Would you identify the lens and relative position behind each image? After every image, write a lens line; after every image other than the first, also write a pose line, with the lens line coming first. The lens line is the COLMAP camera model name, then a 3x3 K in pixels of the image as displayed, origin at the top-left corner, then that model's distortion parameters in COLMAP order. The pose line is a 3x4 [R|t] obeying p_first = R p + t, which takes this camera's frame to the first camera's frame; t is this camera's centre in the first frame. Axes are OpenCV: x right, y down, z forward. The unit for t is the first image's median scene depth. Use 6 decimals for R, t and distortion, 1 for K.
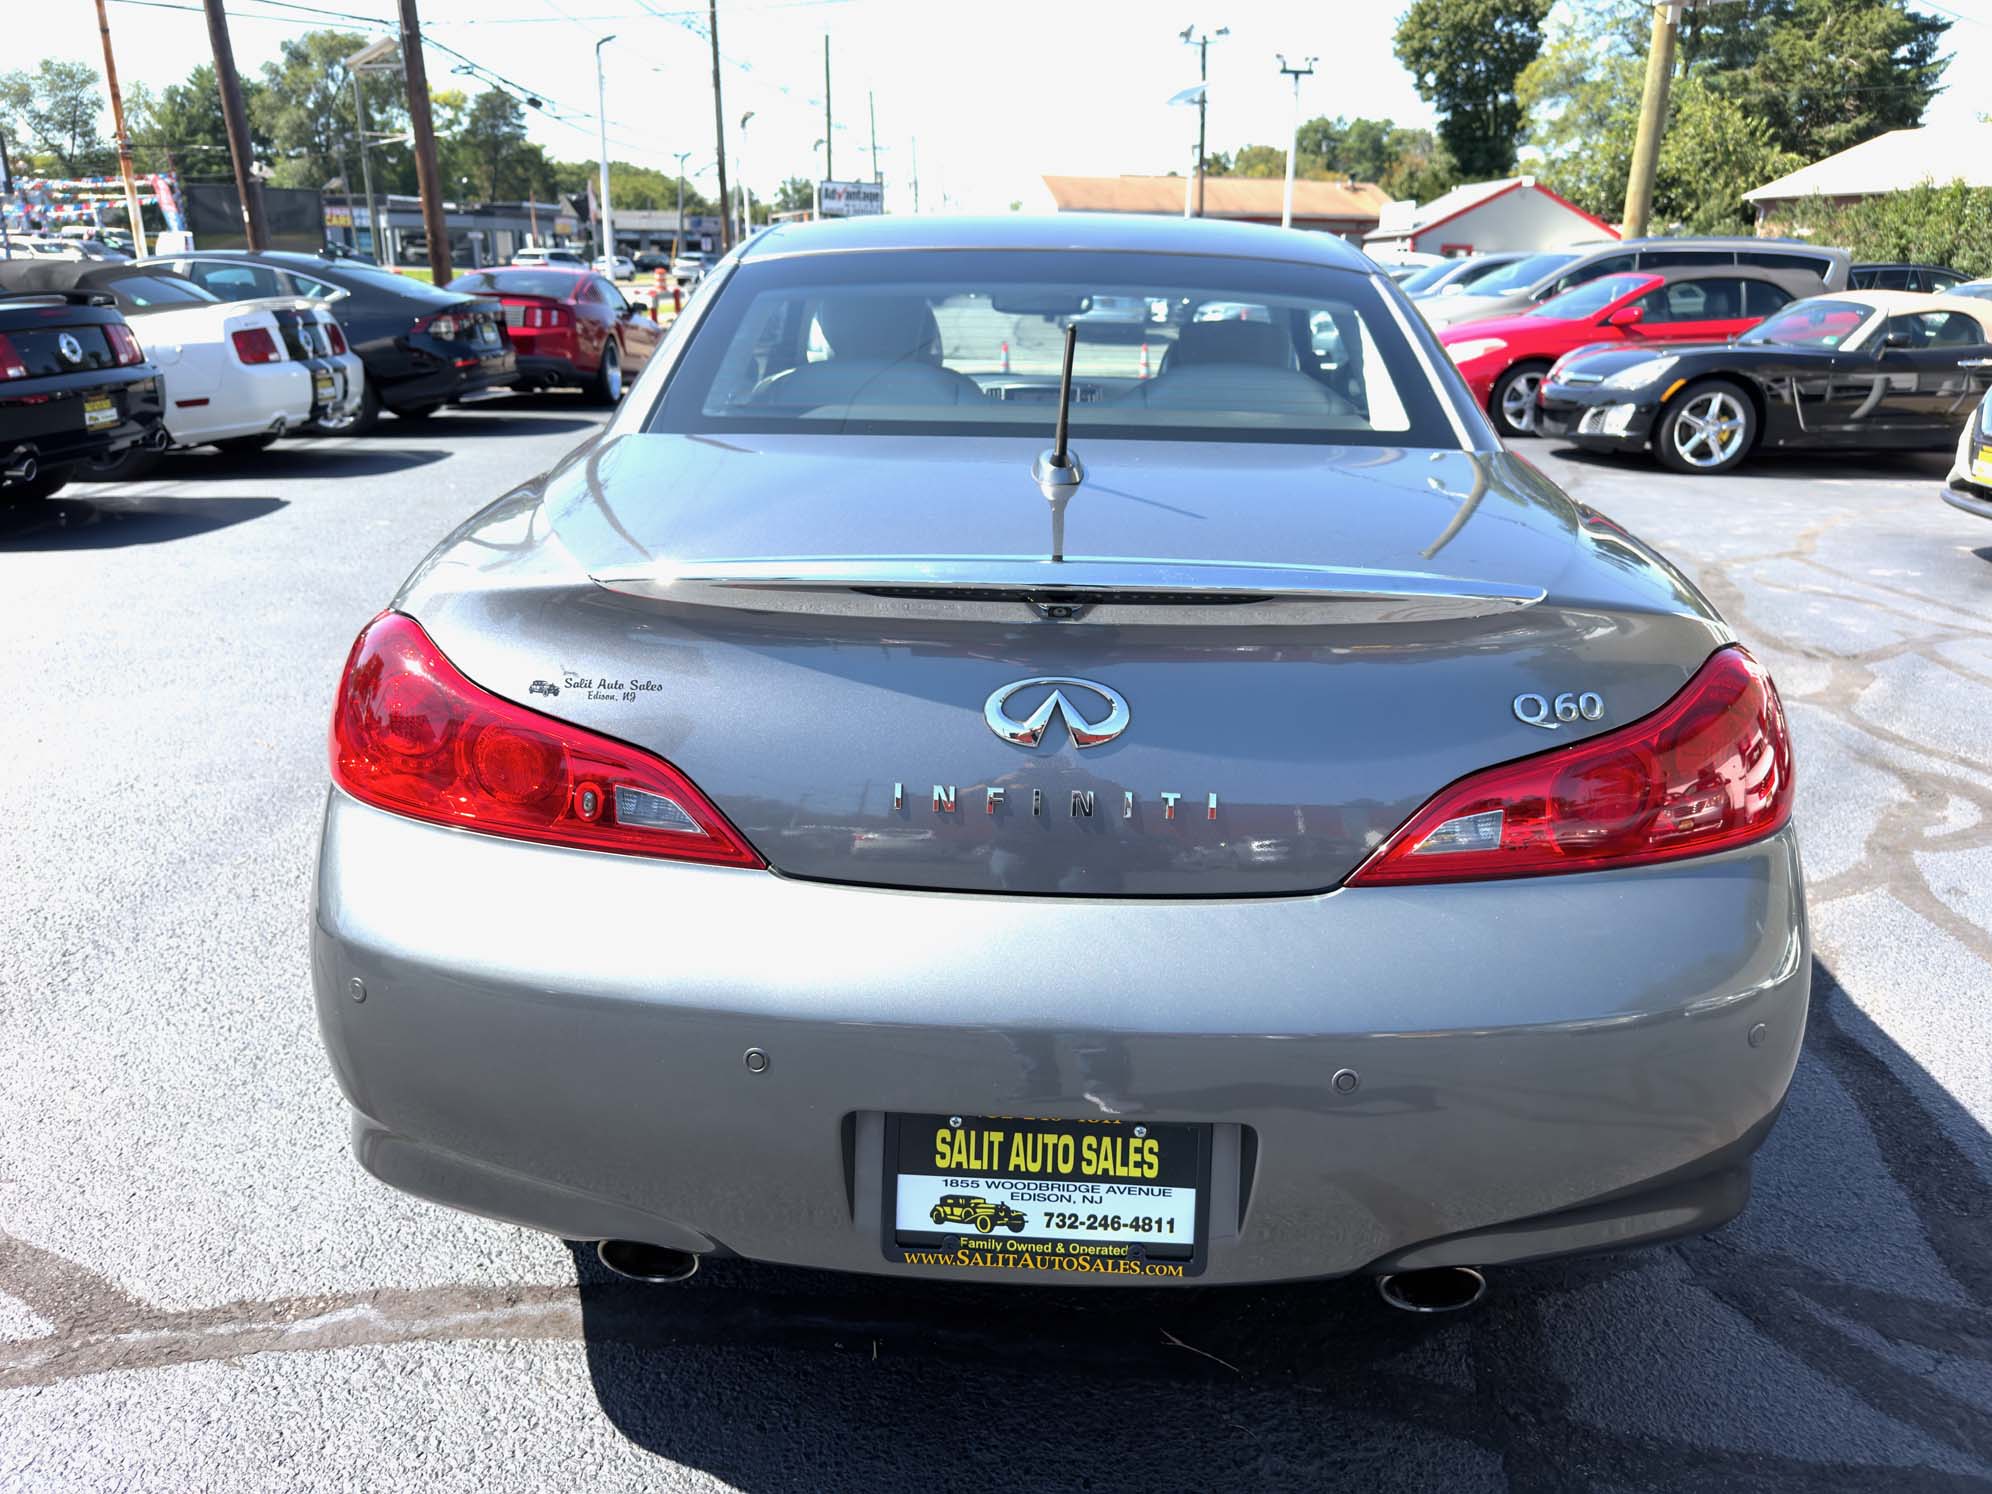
lens RADIAL K [[1430.3, 0, 996.0], [0, 1430.3, 747.0], [0, 0, 1]] dist [-0.004647, -0.010268]
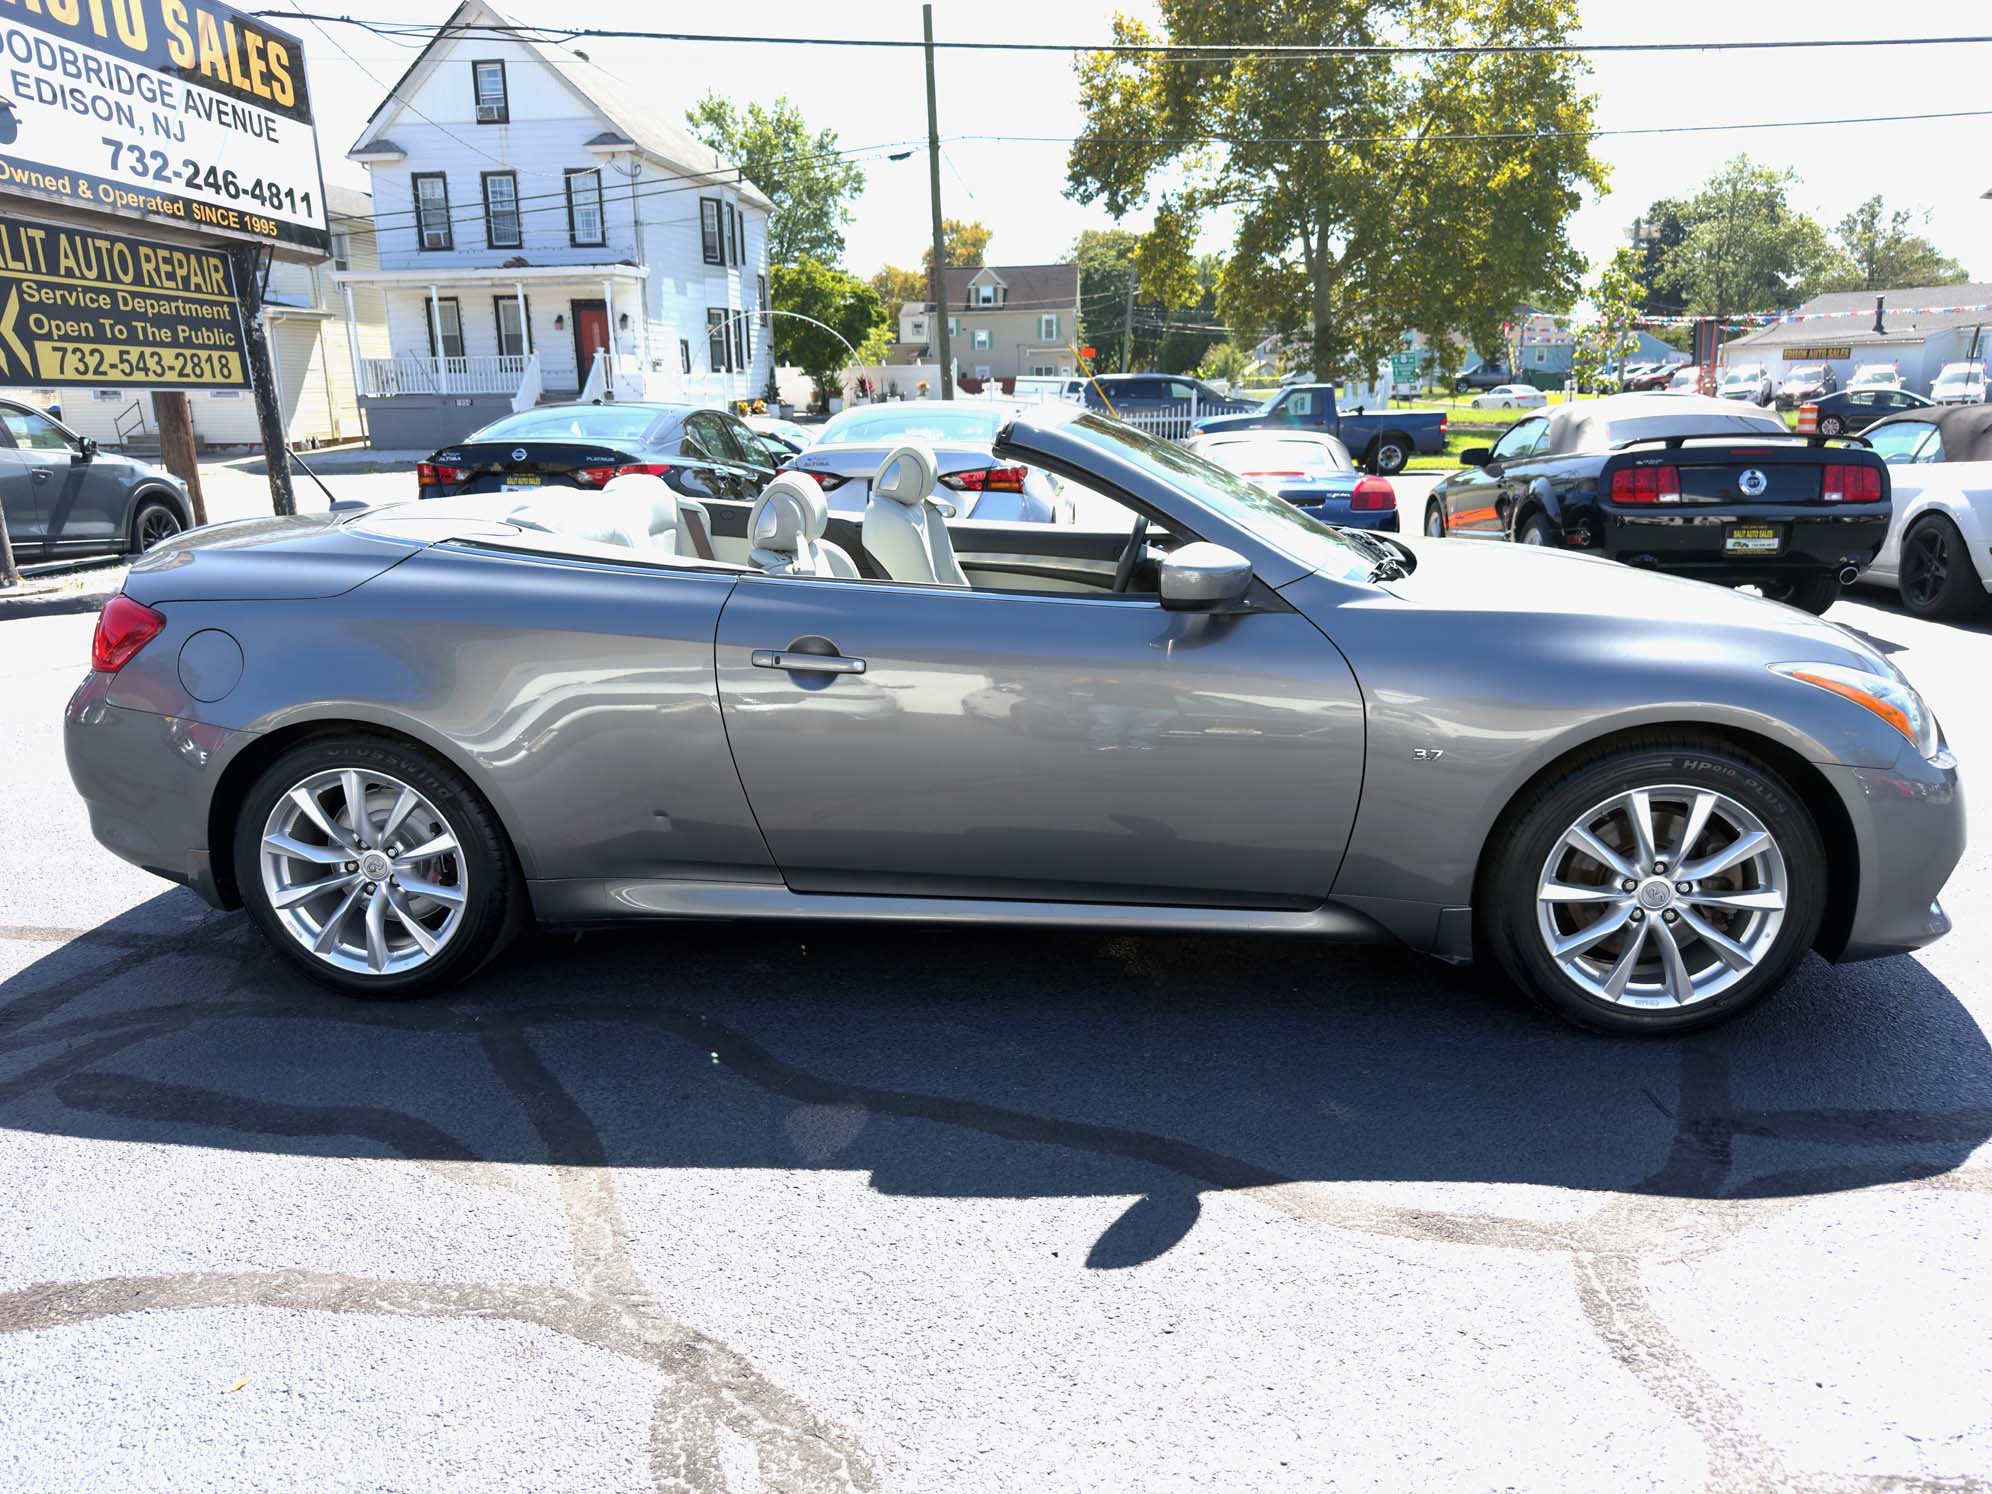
lens RADIAL K [[1385.8, 0, 996.0], [0, 1385.8, 747.0], [0, 0, 1]] dist [-0.004461, -0.005494]
pose [[-0.096351, 0.227078, -0.969099, 0.072882], [-0.303316, 0.920622, 0.245876, -0.023884], [0.948006, 0.317633, -0.019826, 0.068238]]
